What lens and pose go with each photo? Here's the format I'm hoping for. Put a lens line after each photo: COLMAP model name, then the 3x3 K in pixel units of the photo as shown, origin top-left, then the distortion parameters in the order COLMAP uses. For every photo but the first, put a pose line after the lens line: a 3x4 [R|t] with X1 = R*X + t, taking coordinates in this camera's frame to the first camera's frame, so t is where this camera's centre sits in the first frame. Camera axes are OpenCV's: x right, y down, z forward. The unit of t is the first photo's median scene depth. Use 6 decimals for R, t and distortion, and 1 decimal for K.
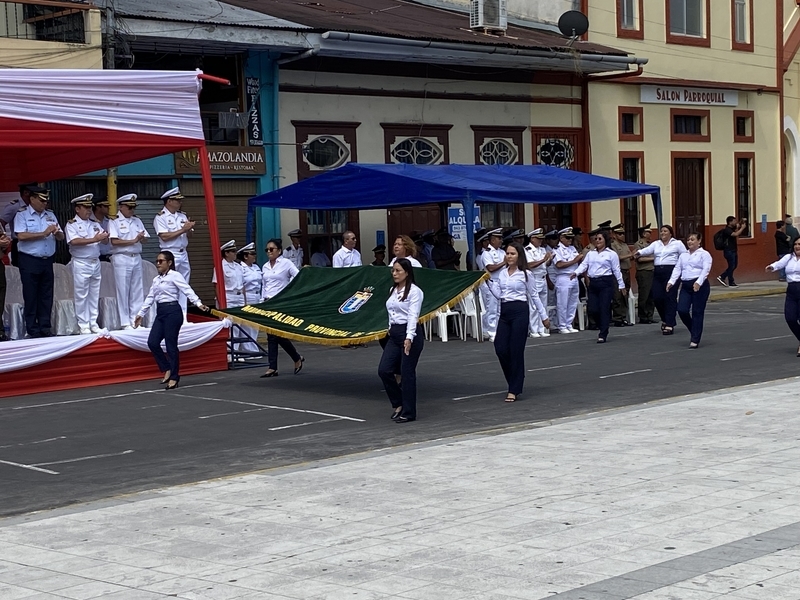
lens RADIAL K [[1544.7, 0, 400.0], [0, 1544.7, 300.0], [0, 0, 1]] dist [0.166285, -0.138274]
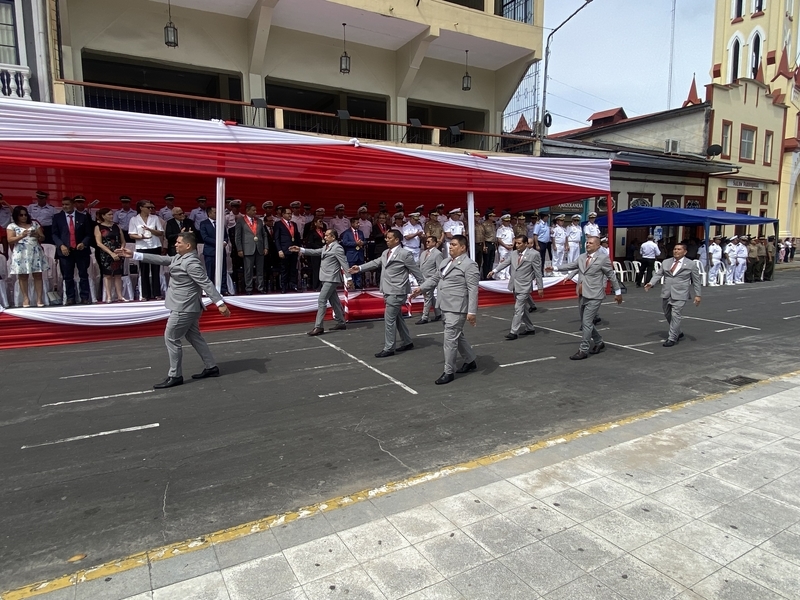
lens RADIAL K [[494.5, 0, 400.0], [0, 494.5, 300.0], [0, 0, 1]] dist [-0.002027, -0.000827]
pose [[0.963266, 0.058583, -0.262080, -0.126350], [-0.037749, 0.995764, 0.083840, 0.002288], [0.265881, -0.070867, 0.961397, 0.131093]]
